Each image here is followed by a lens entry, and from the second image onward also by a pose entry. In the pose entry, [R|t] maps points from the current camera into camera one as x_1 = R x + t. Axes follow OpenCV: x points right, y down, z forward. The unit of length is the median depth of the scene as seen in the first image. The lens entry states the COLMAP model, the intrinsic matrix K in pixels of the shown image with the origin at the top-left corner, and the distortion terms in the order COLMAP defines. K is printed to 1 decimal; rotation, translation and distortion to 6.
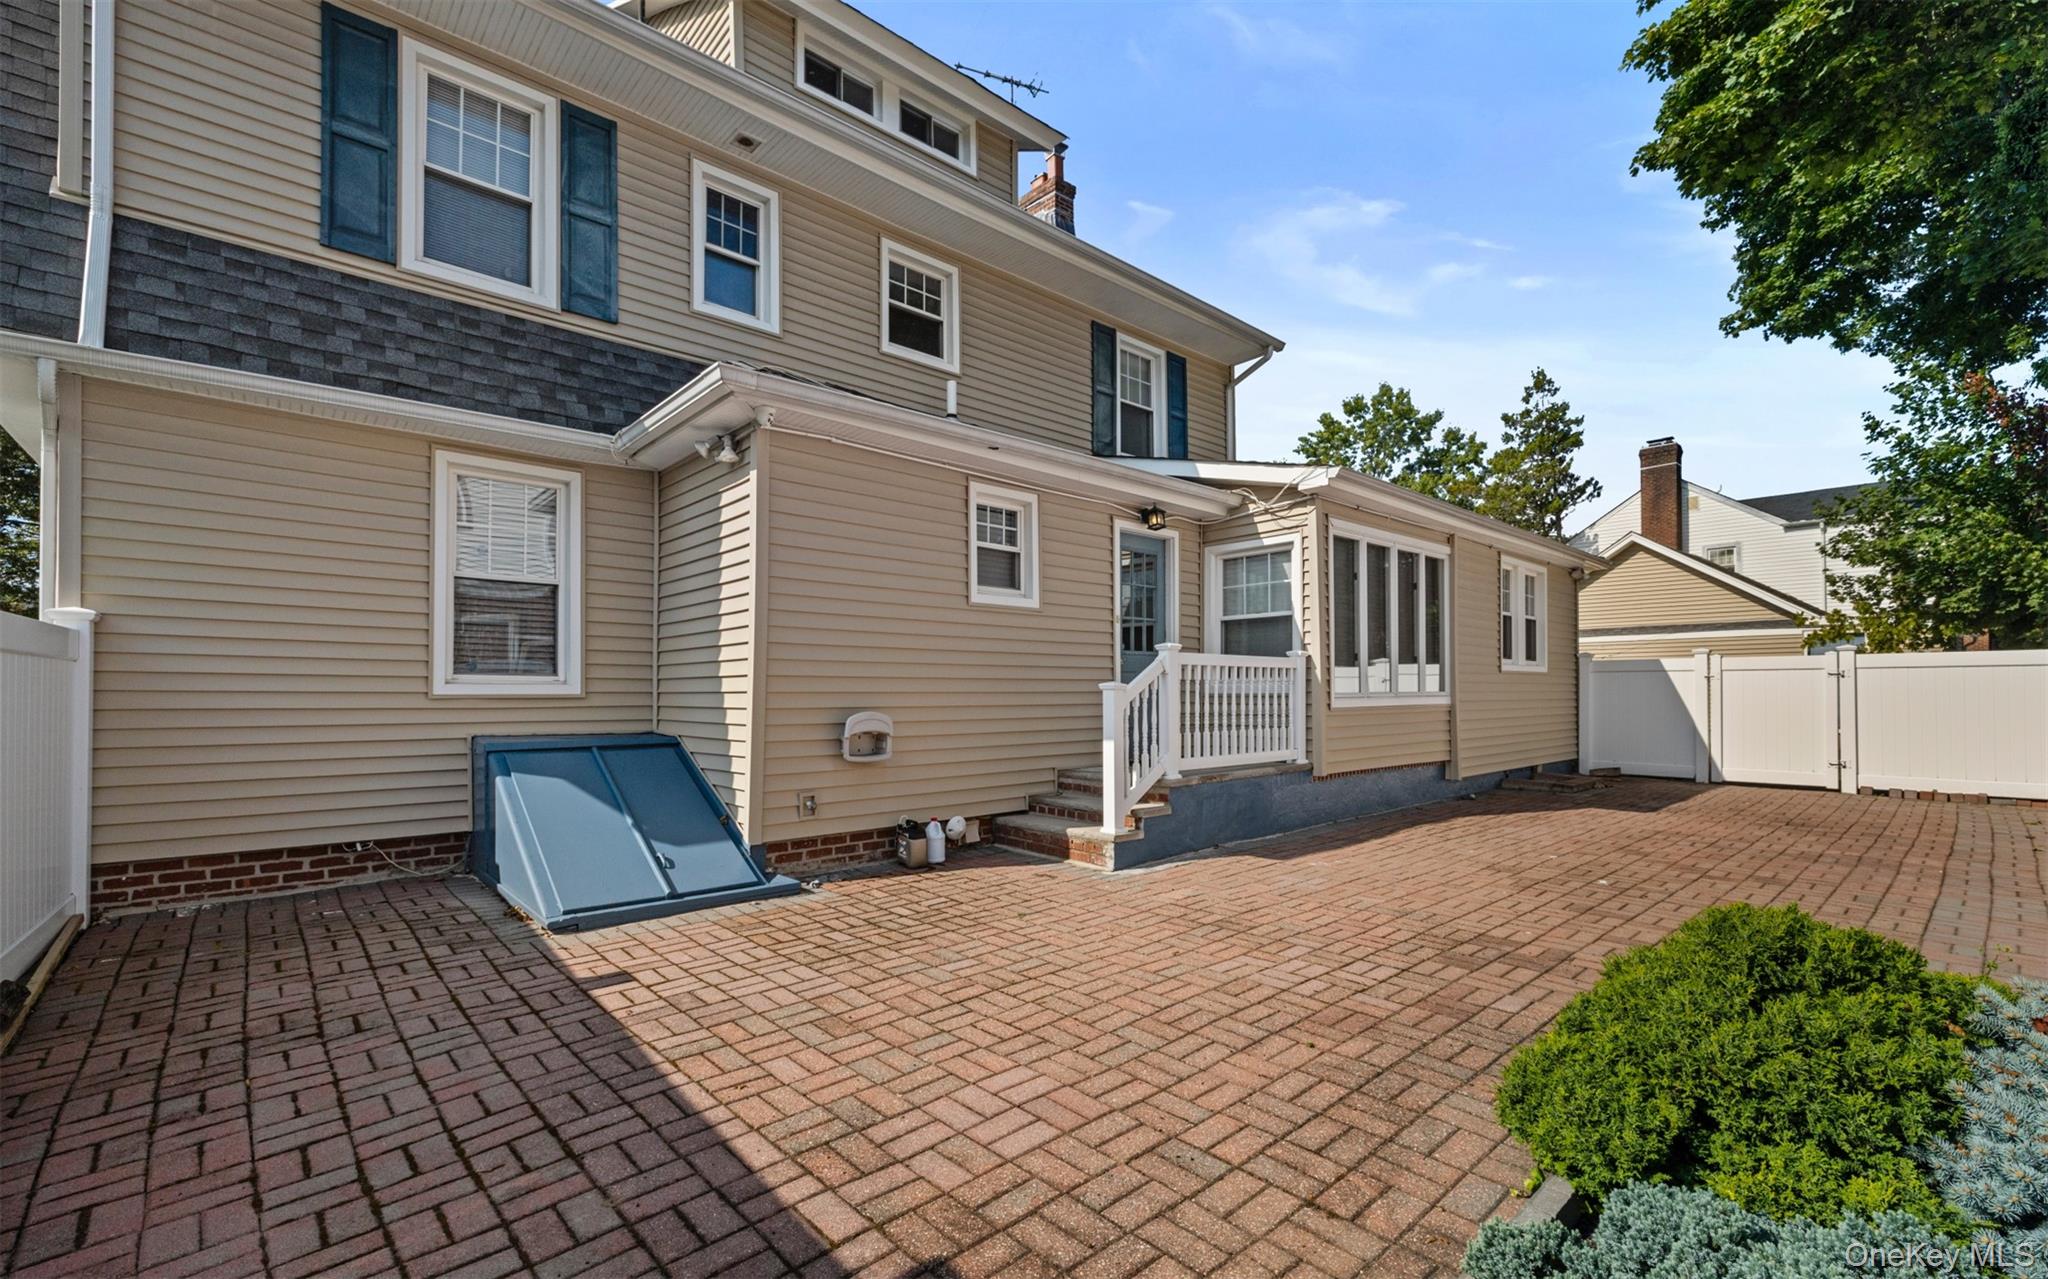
lens RADIAL K [[867.1, 0, 1024.4], [0, 867.1, 682.8], [0, 0, 1]] dist [0.000040, -0.000078]
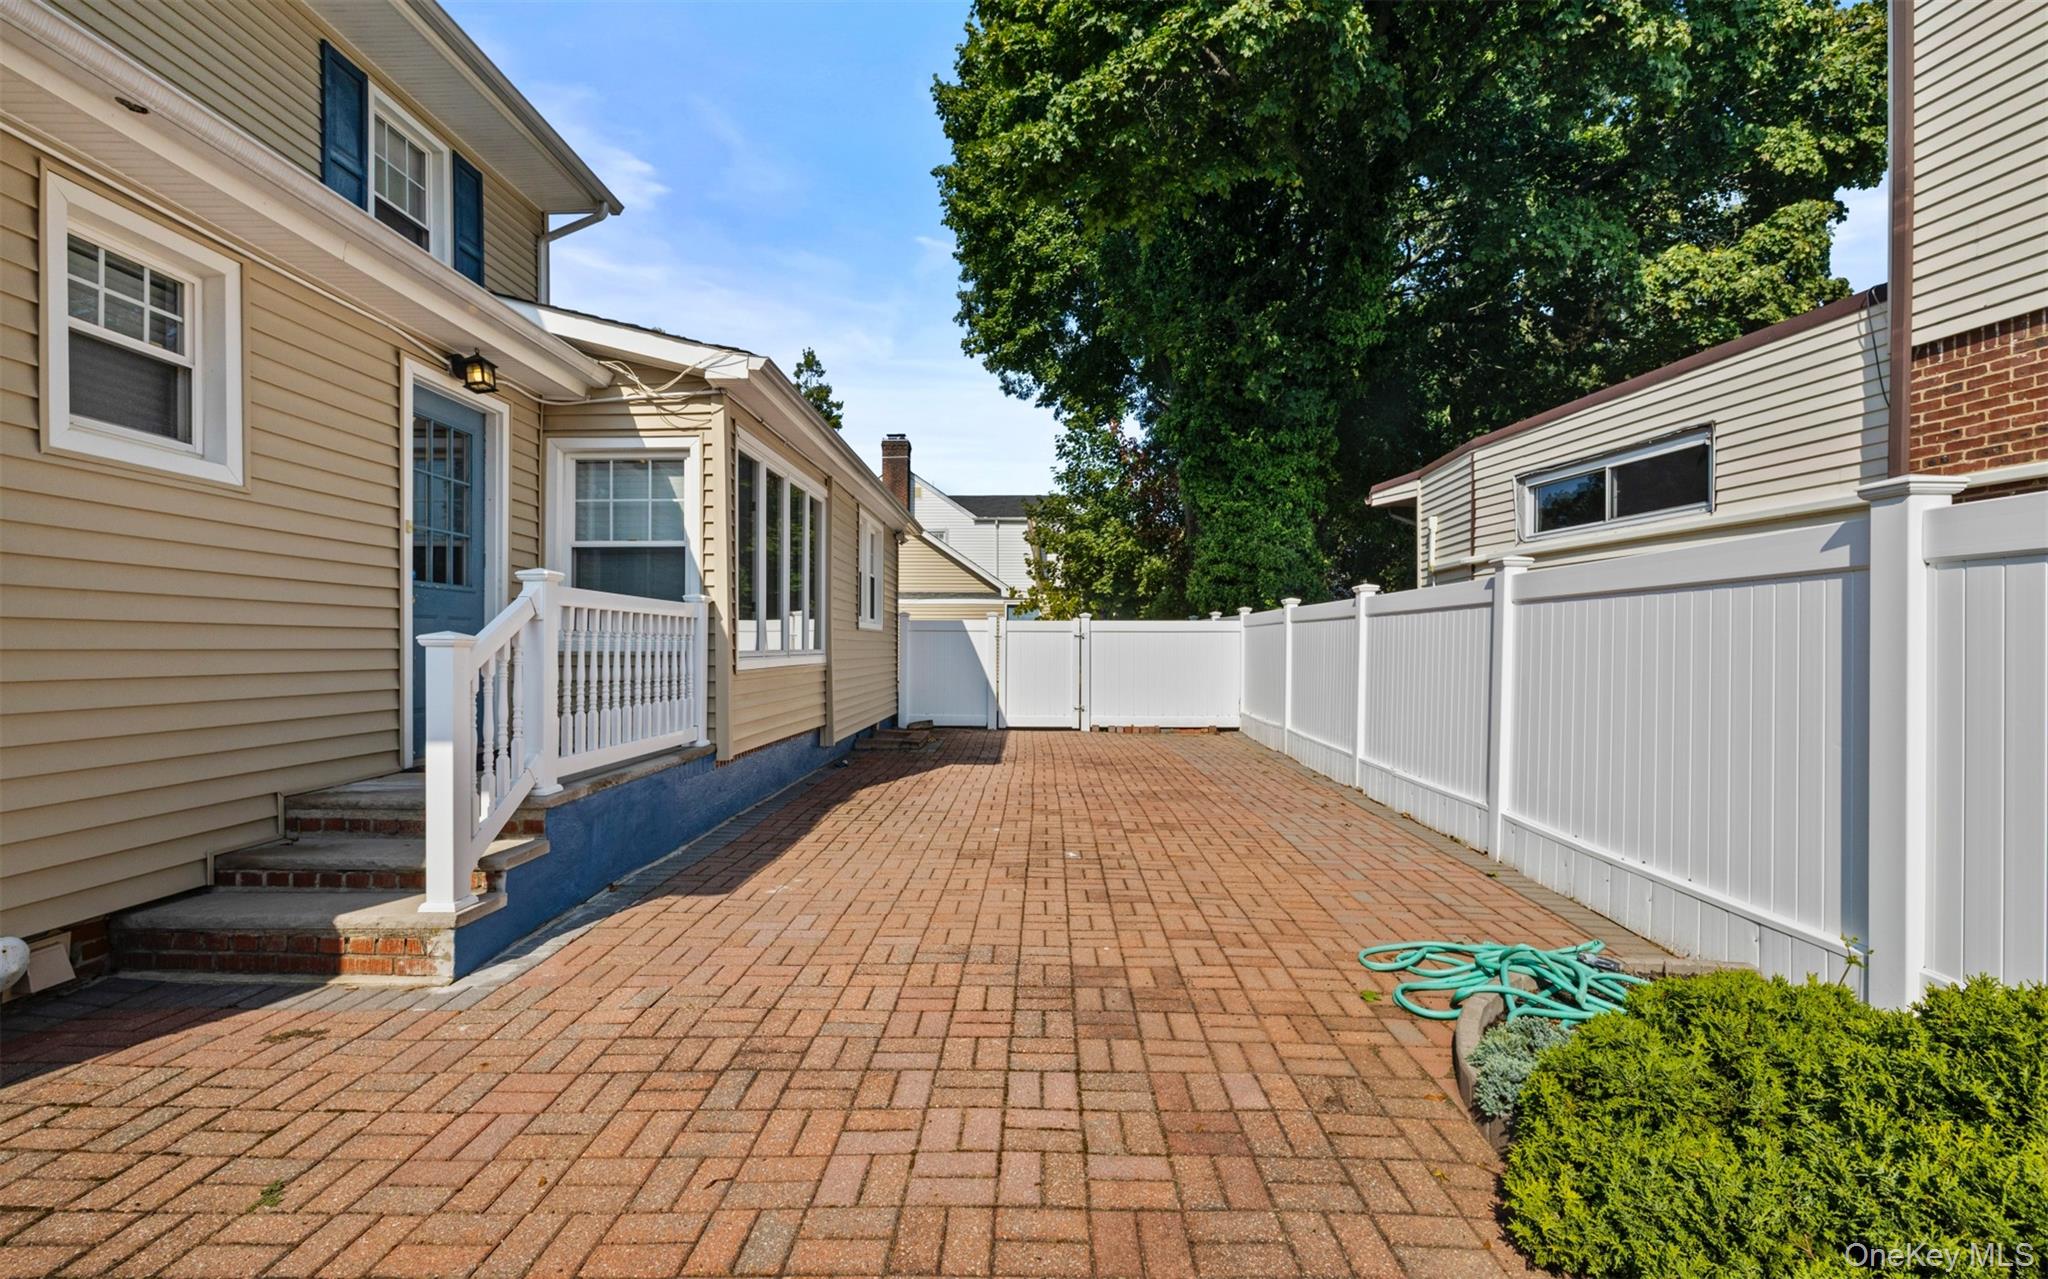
lens RADIAL K [[865.2, 0, 1023.7], [0, 865.2, 648.2], [0, 0, 1]] dist [-0.000287, -0.000464]
pose [[0.681734, 0.003596, 0.731591, -0.037257], [-0.011547, 0.999916, 0.005845, 0.001452], [-0.731509, -0.012433, 0.681719, 0.279266]]
